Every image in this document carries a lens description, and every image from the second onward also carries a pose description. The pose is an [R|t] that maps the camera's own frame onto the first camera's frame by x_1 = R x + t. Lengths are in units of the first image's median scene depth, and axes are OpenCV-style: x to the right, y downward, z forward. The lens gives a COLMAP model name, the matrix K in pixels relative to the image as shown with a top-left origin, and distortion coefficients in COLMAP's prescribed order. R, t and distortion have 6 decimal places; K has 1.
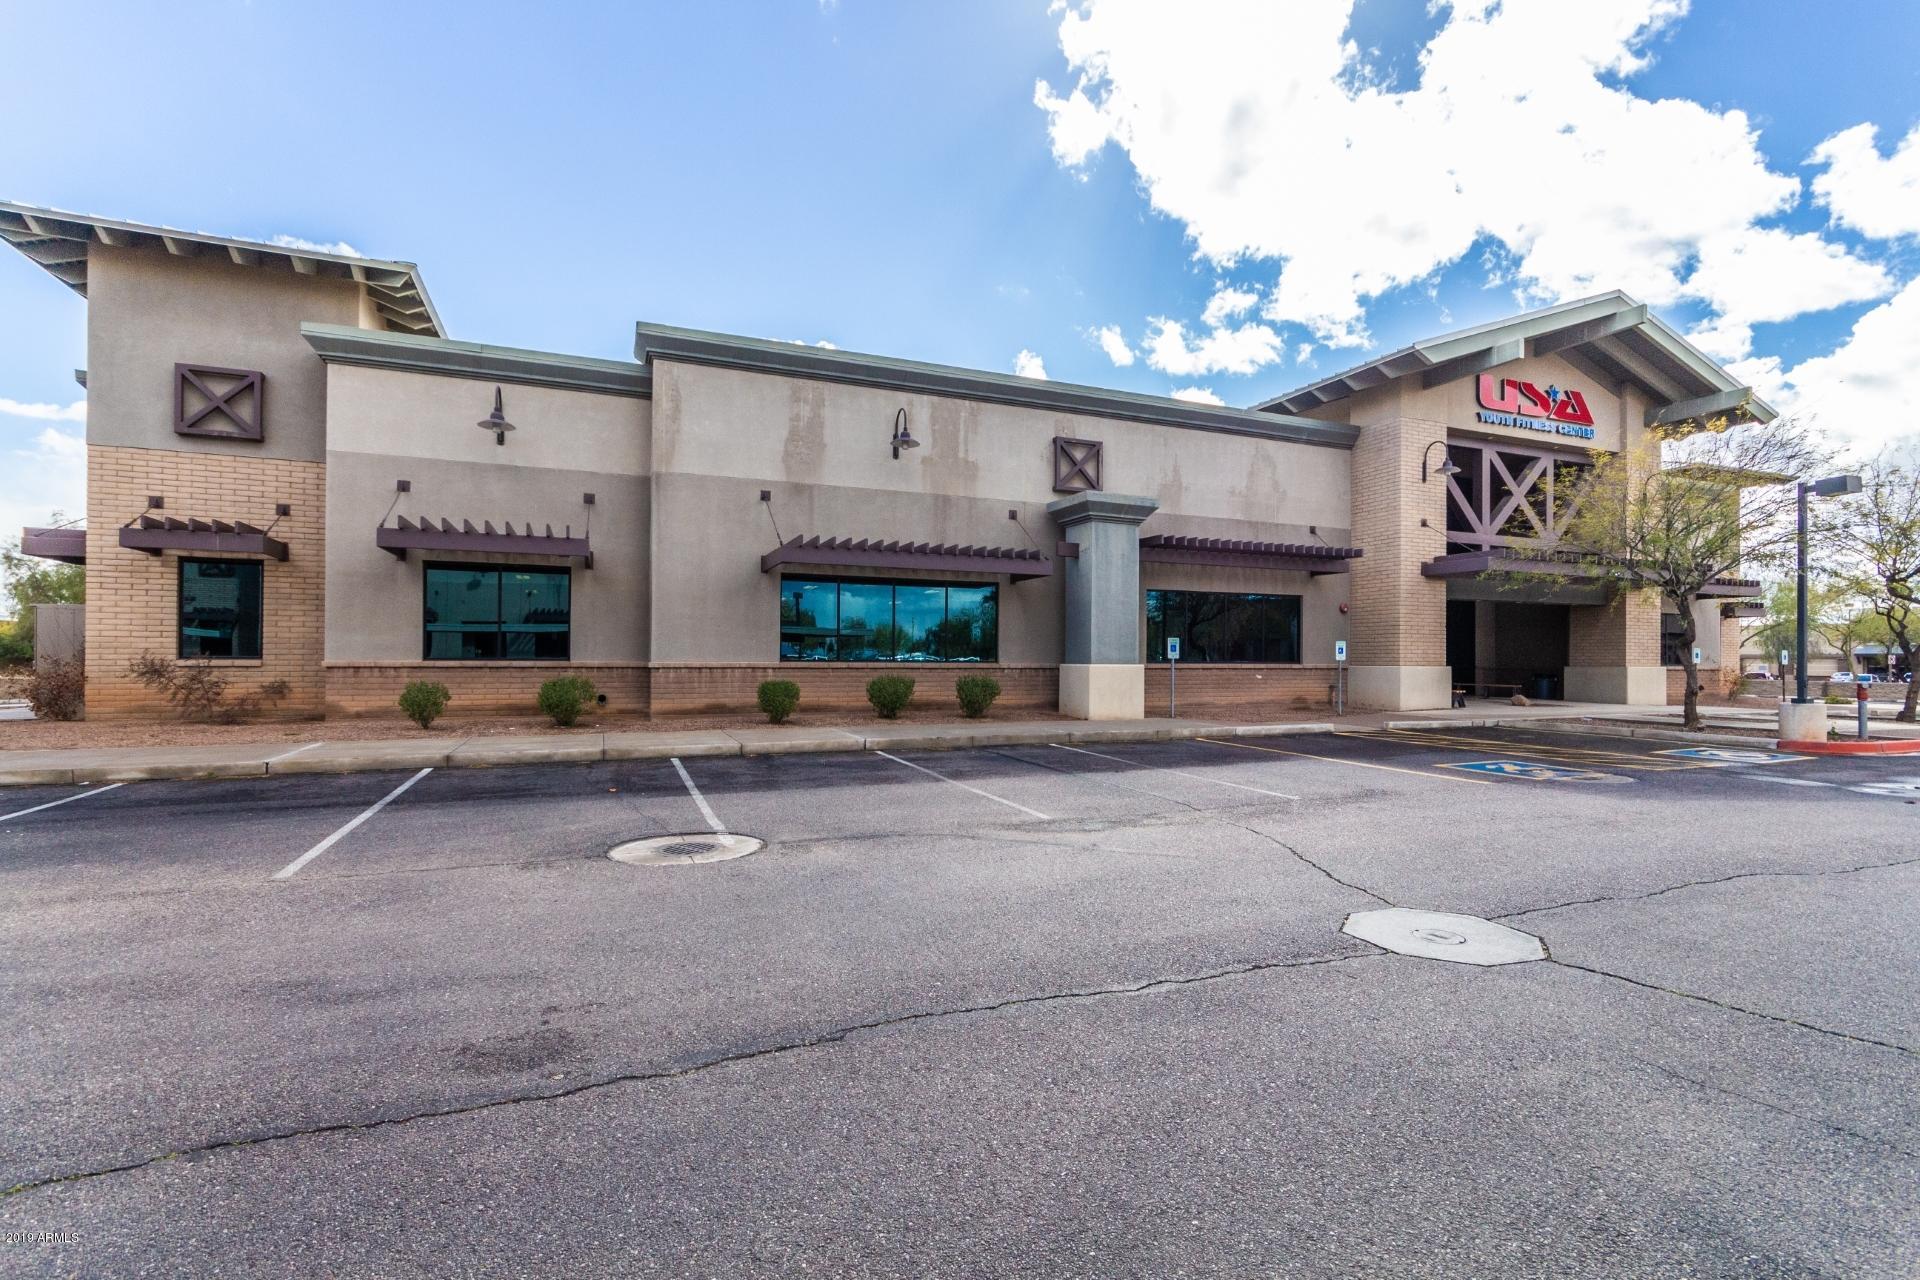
lens RADIAL K [[883.4, 0, 961.3], [0, 883.4, 641.3], [0, 0, 1]] dist [0.002538, 0.000785]
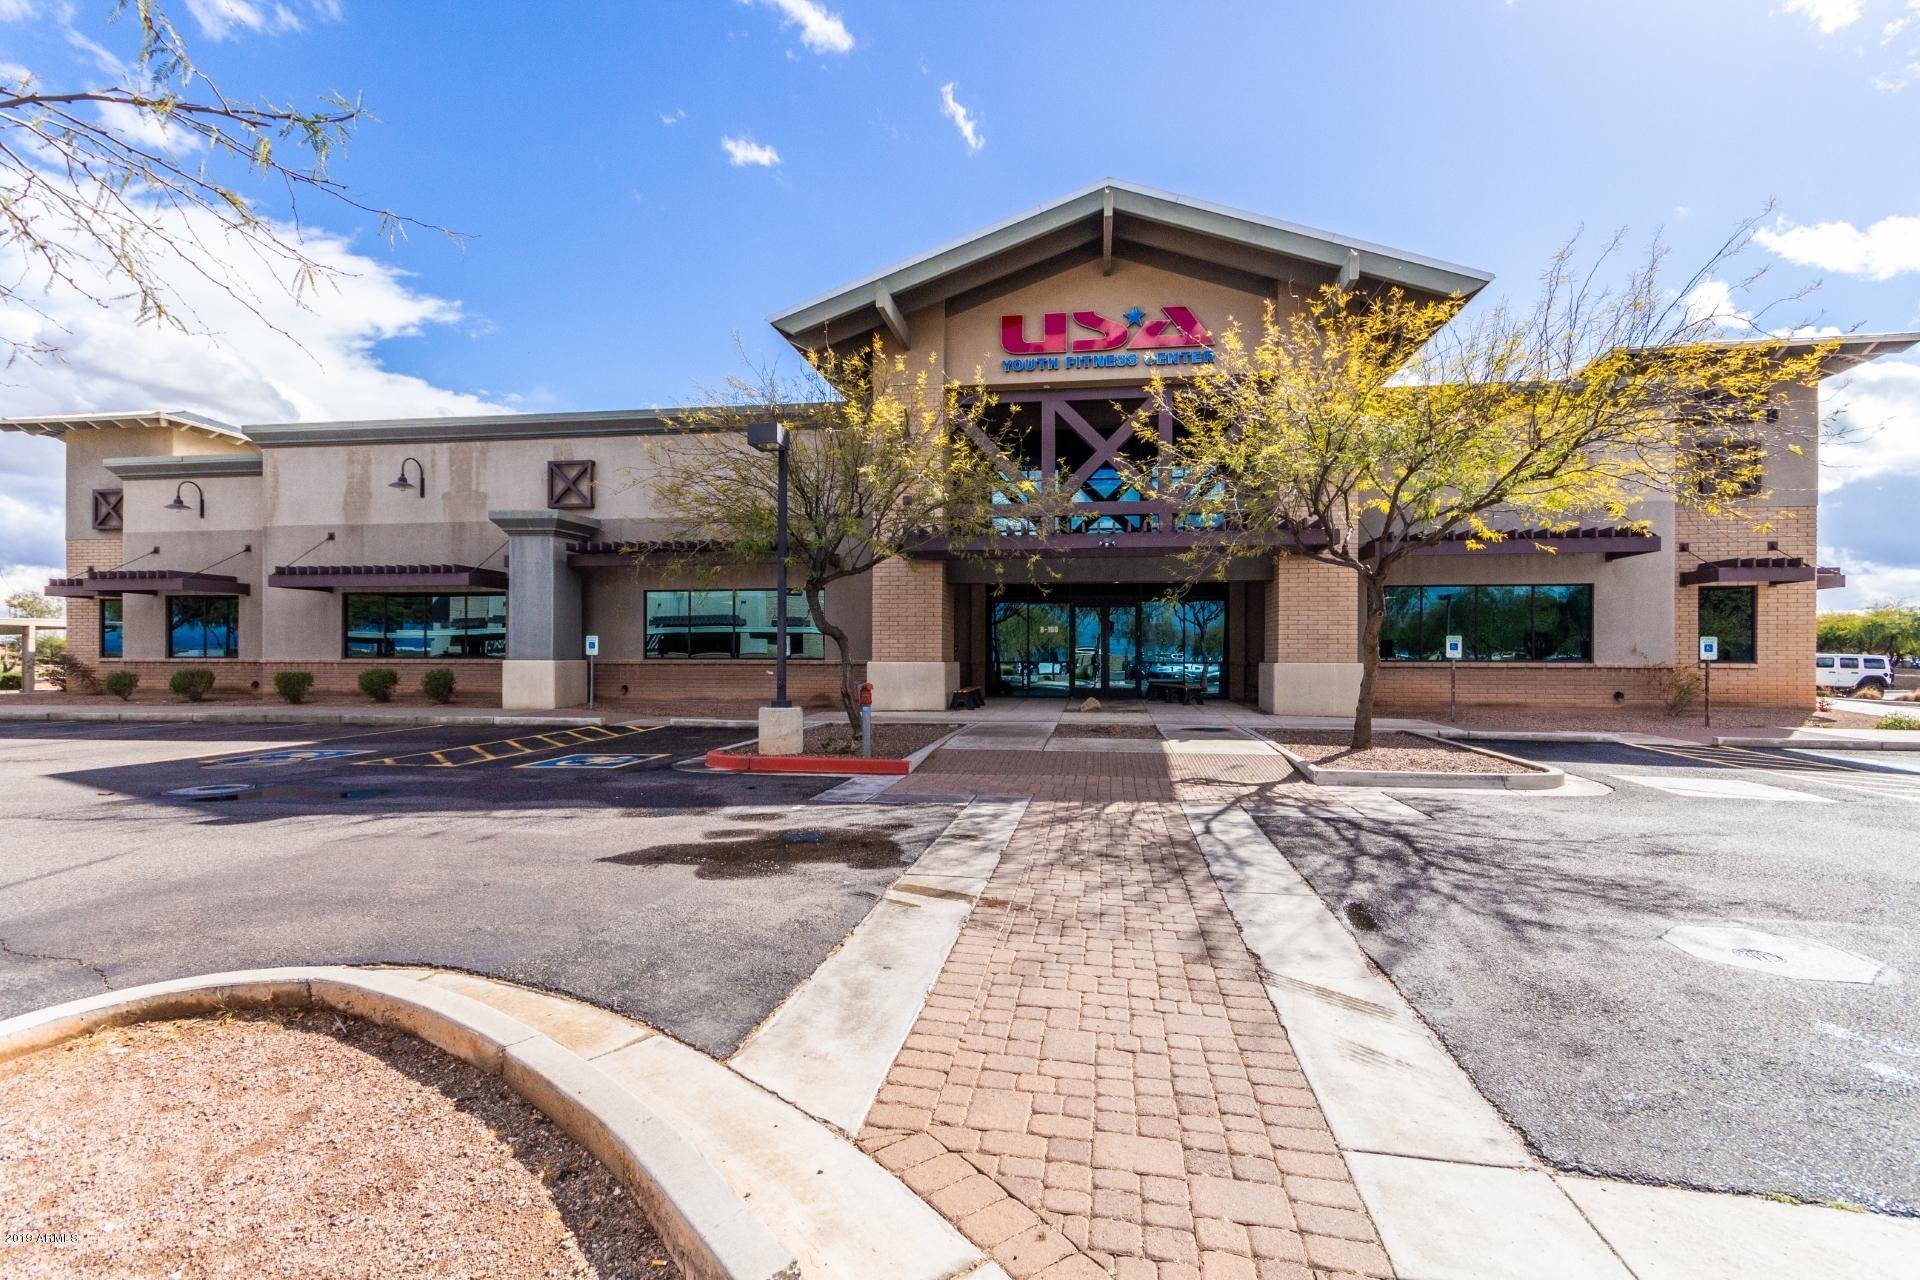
lens RADIAL K [[883.4, 0, 962.5], [0, 883.4, 650.5], [0, 0, 1]] dist [0.002538, 0.000785]
pose [[0.851833, -0.006221, -0.523777, 1.233383], [0.011240, 0.999916, 0.006404, 0.012538], [0.523693, -0.011343, 0.851831, 0.322936]]
